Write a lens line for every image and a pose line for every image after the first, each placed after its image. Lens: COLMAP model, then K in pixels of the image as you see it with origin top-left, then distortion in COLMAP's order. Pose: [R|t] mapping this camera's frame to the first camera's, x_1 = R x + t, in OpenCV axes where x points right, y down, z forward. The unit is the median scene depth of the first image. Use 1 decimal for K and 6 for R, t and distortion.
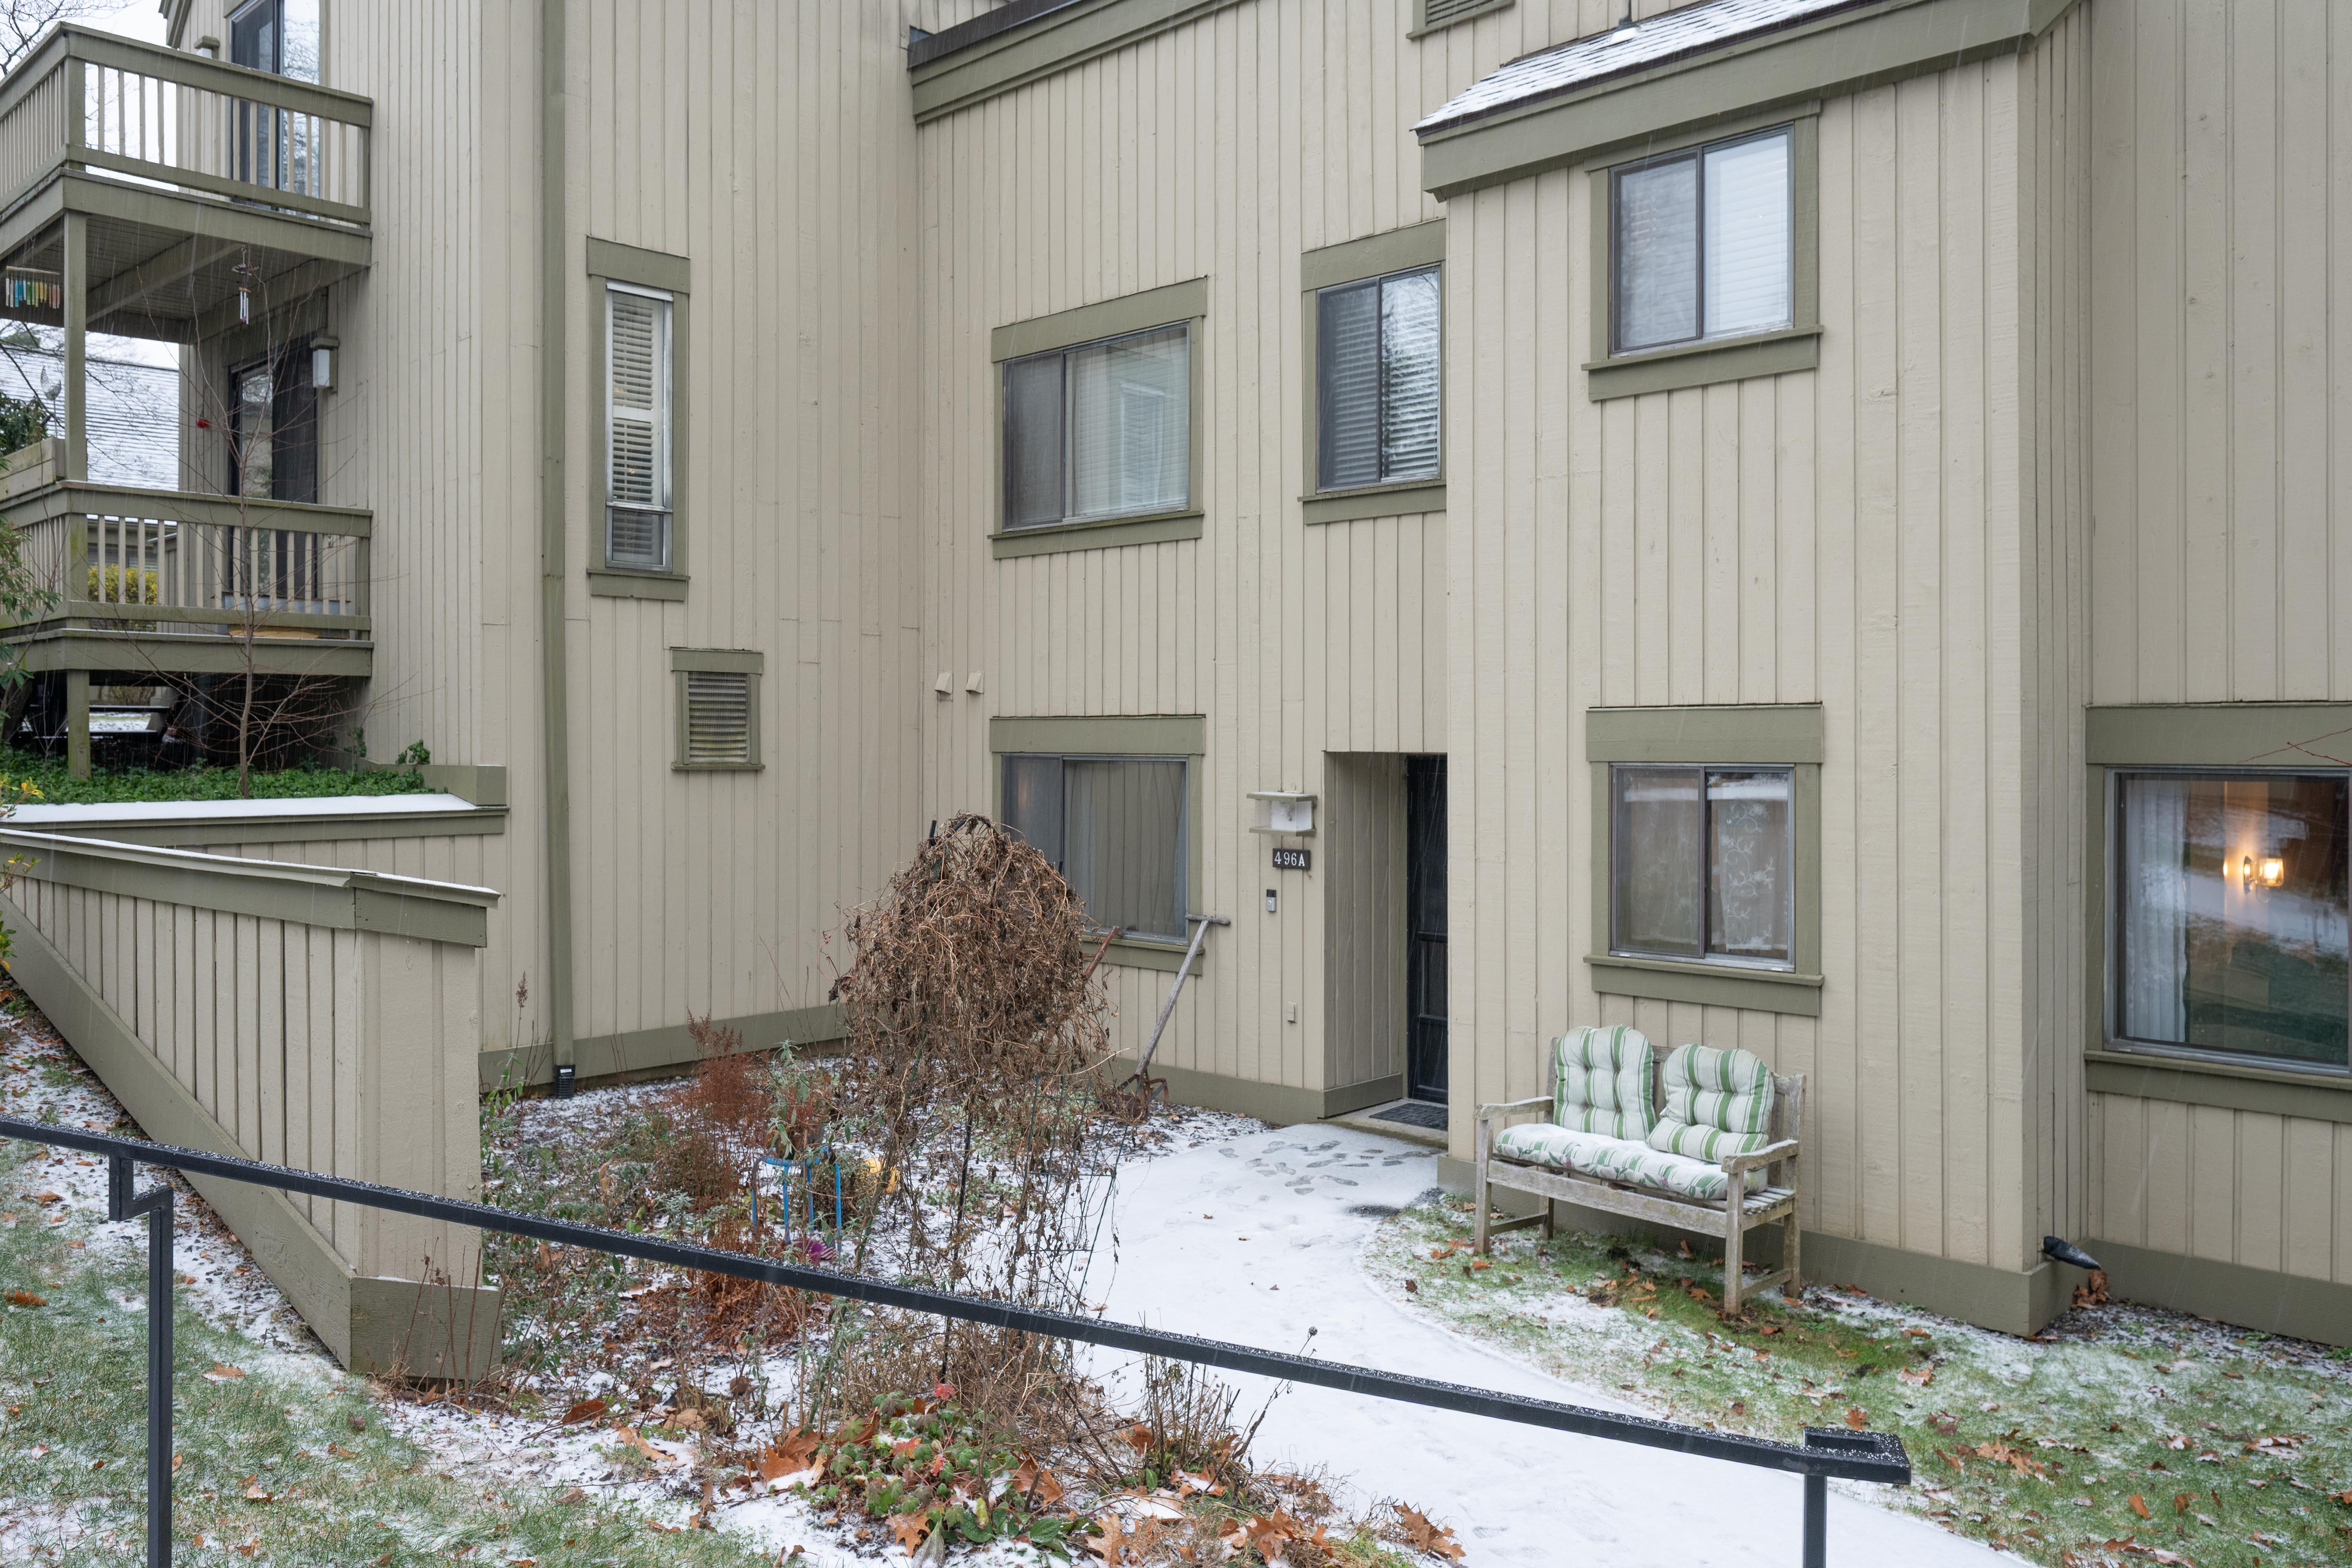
lens RADIAL K [[1758.0, 0, 1218.8], [0, 1758.0, 794.9], [0, 0, 1]] dist [-0.005103, -0.003718]
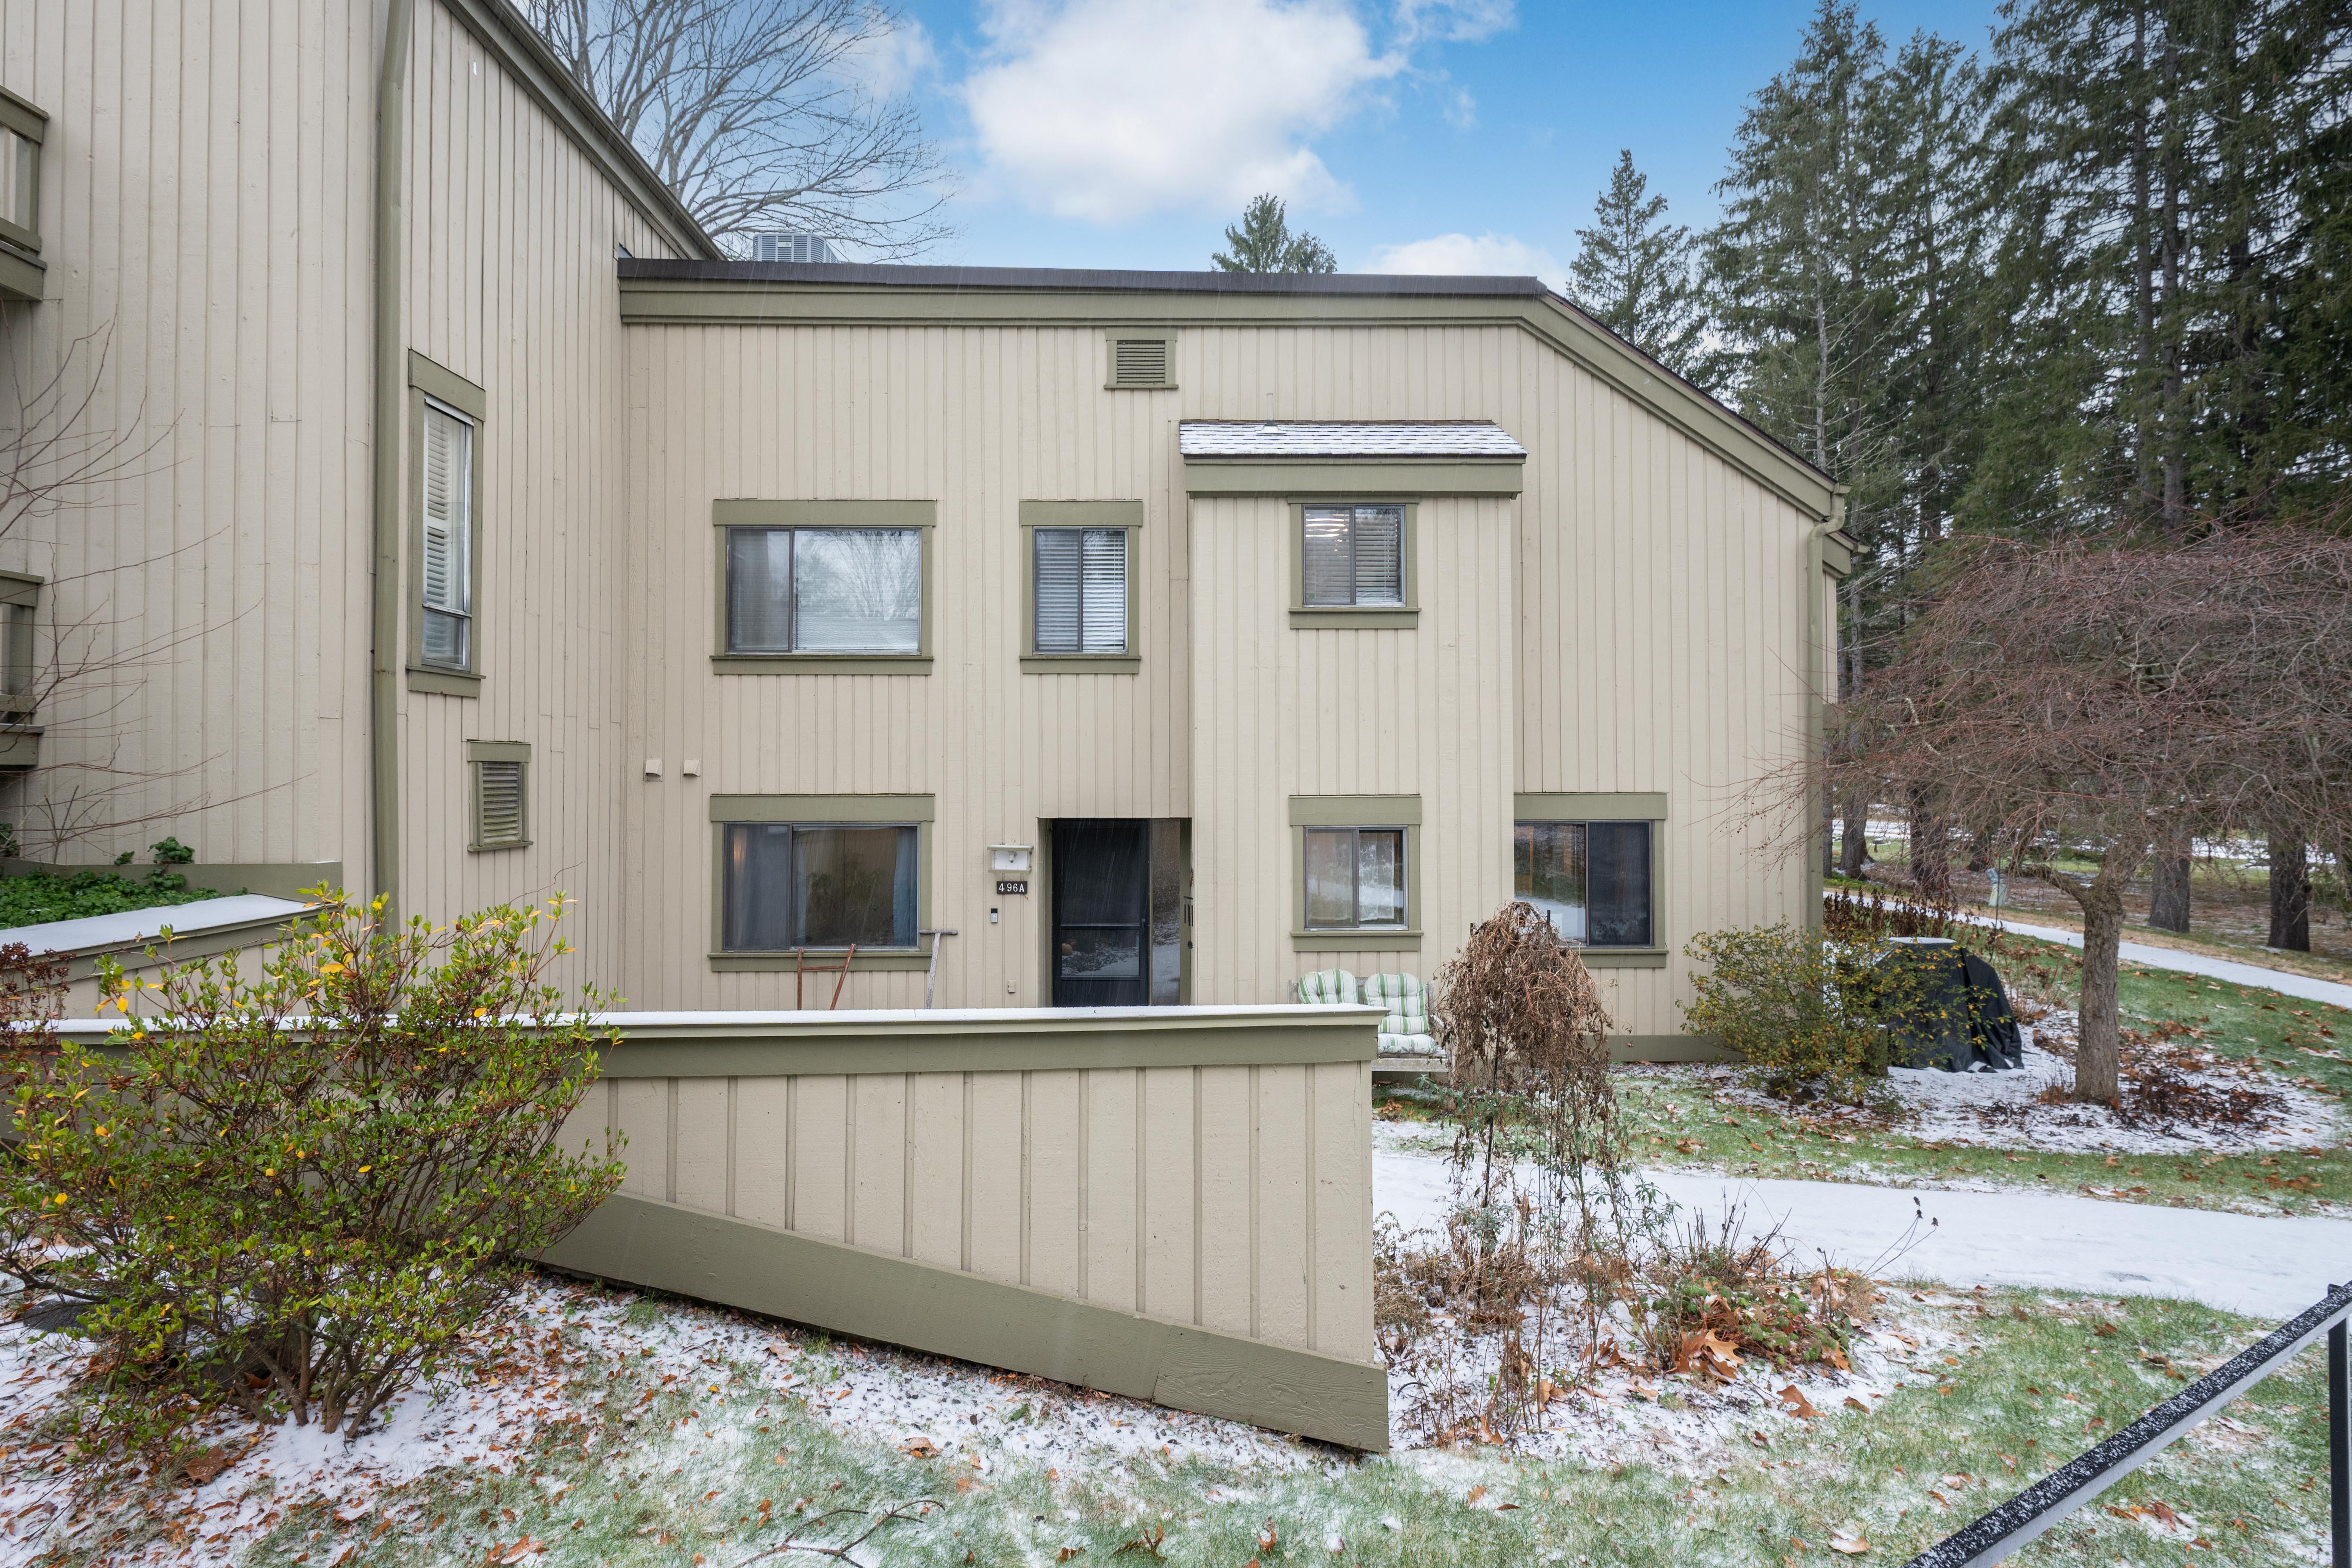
lens RADIAL K [[974.4, 0, 1176.0], [0, 974.4, 784.0], [0, 0, 1]] dist [0.001991, 0.000182]
pose [[0.720260, -0.010945, 0.693618, -0.444844], [0.024387, 0.999657, -0.009550, -0.042647], [-0.693276, 0.023794, 0.720280, 0.274573]]
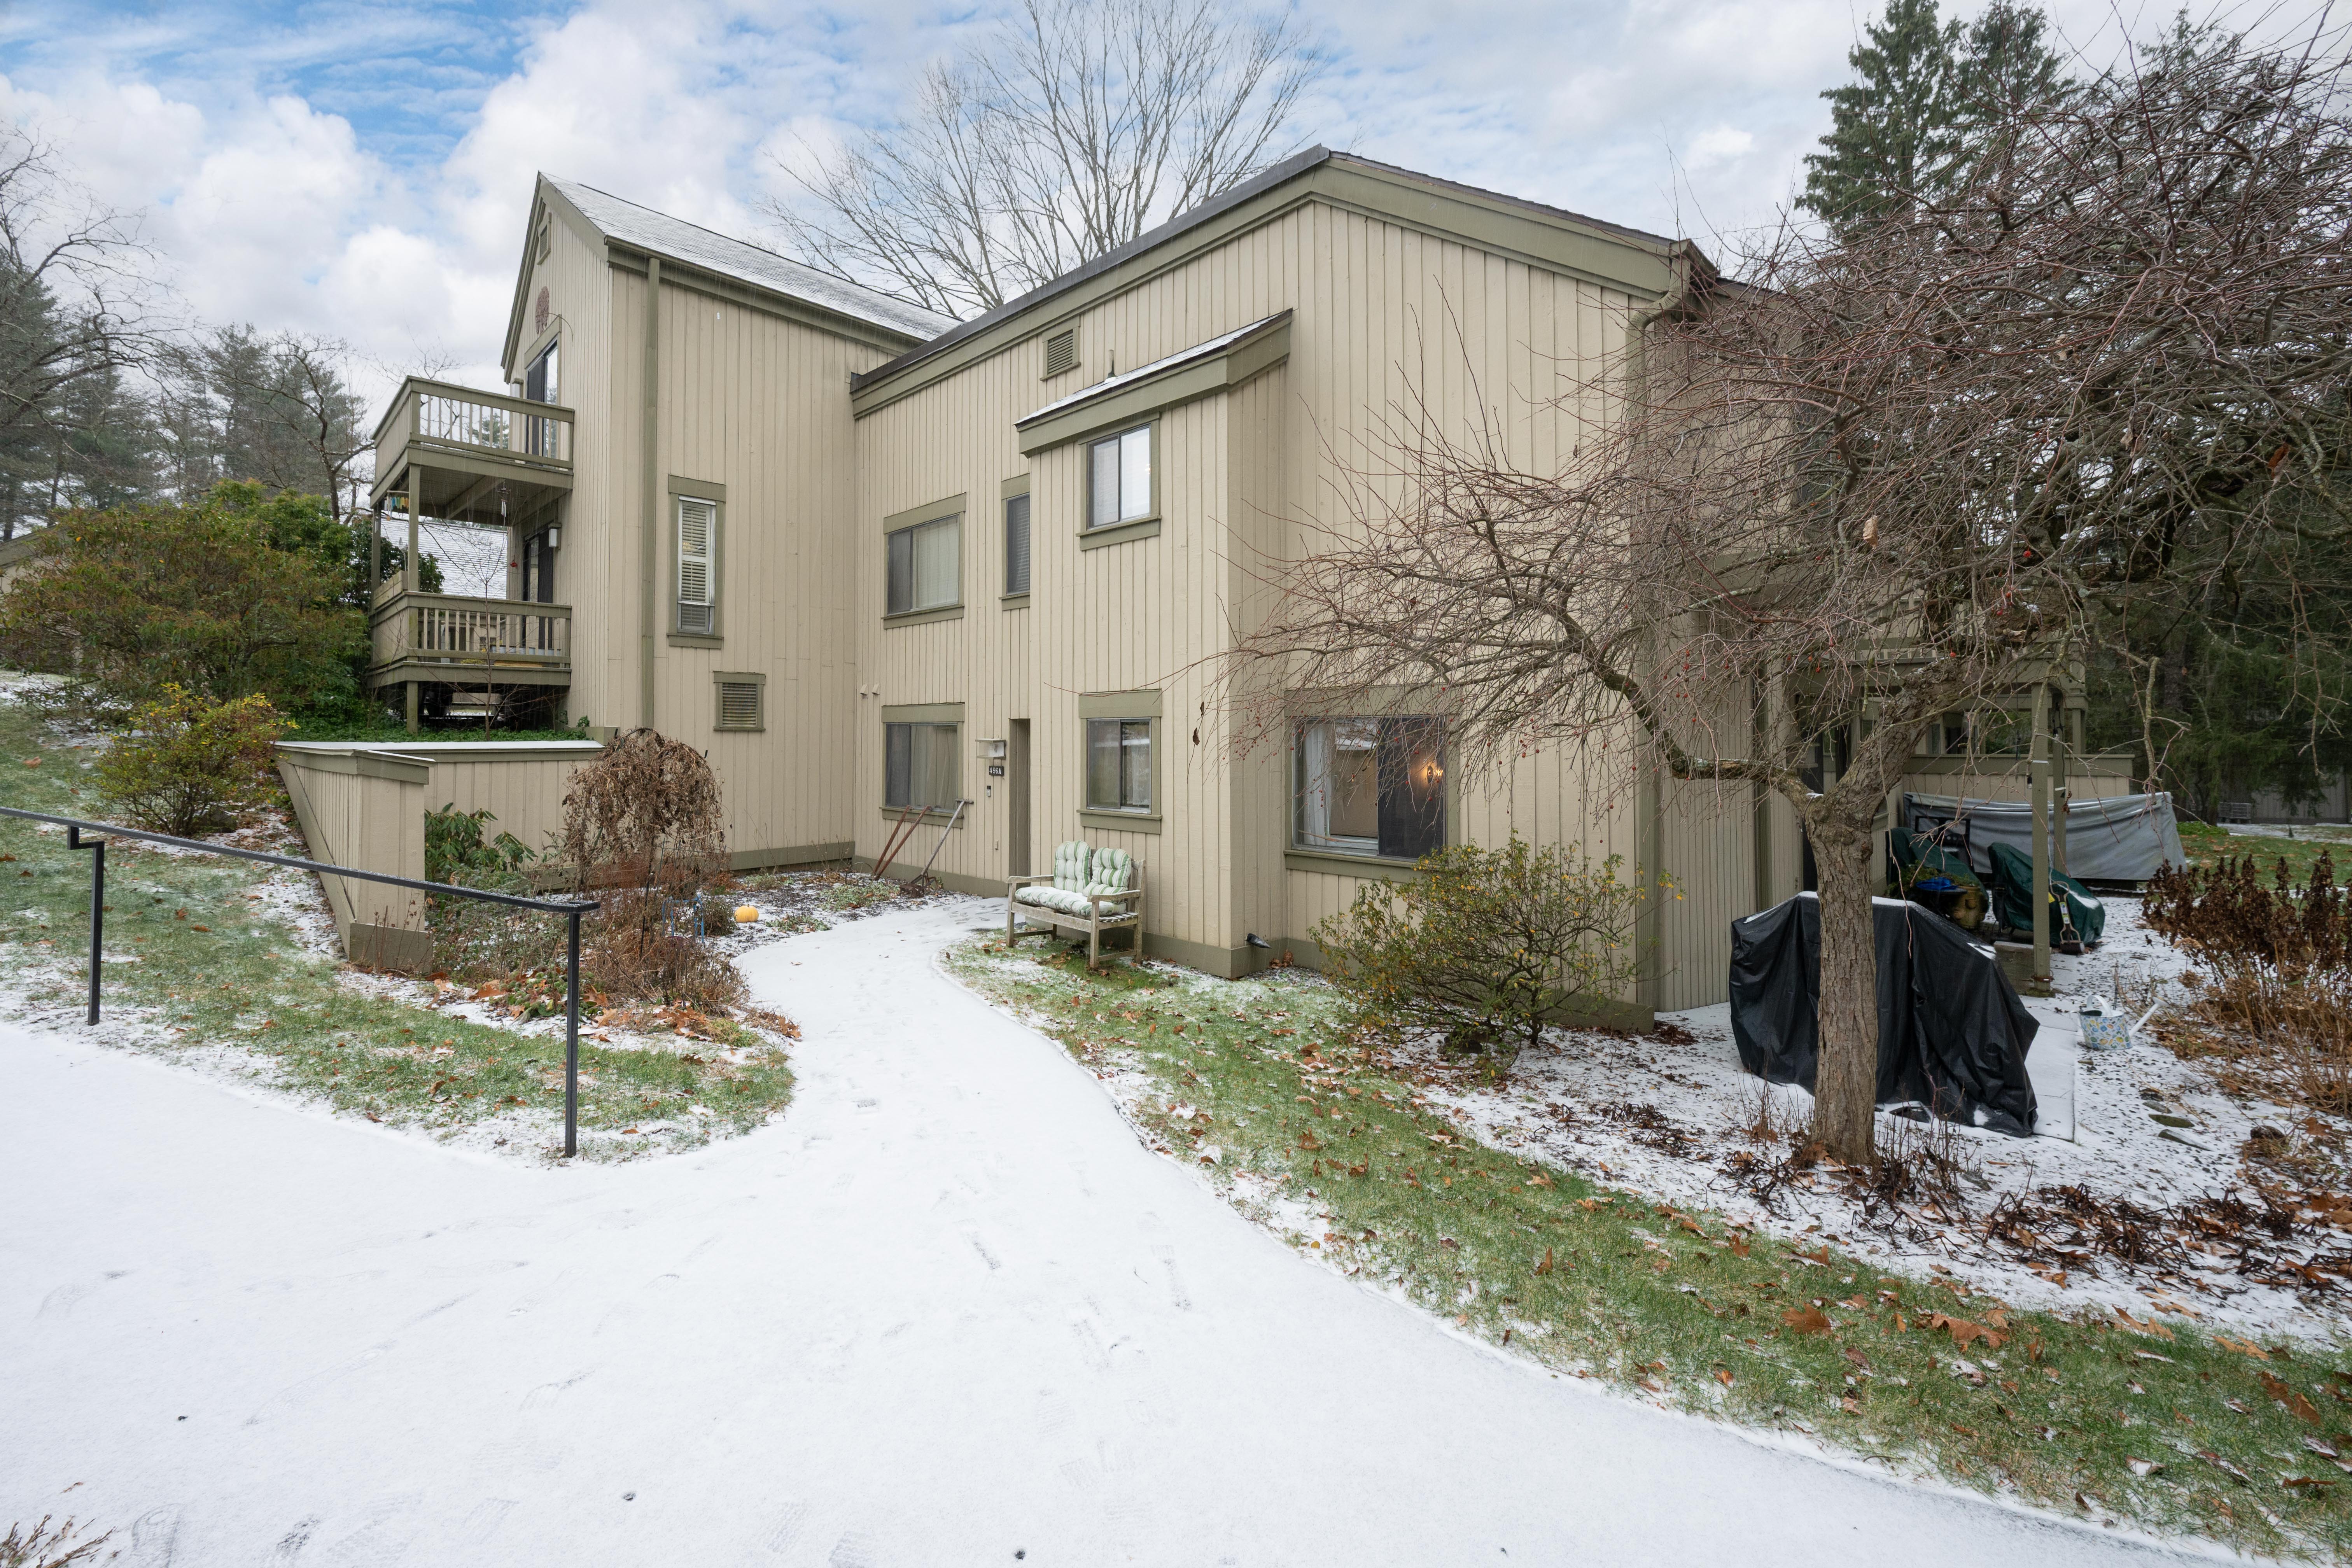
lens RADIAL K [[947.0, 0, 1181.7], [0, 947.0, 739.7], [0, 0, 1]] dist [-0.003276, -0.000447]
pose [[0.999942, -0.002058, -0.010541, 0.269378], [0.001780, 0.999651, -0.026340, 0.029262], [0.010591, 0.026320, 0.999597, -0.115017]]
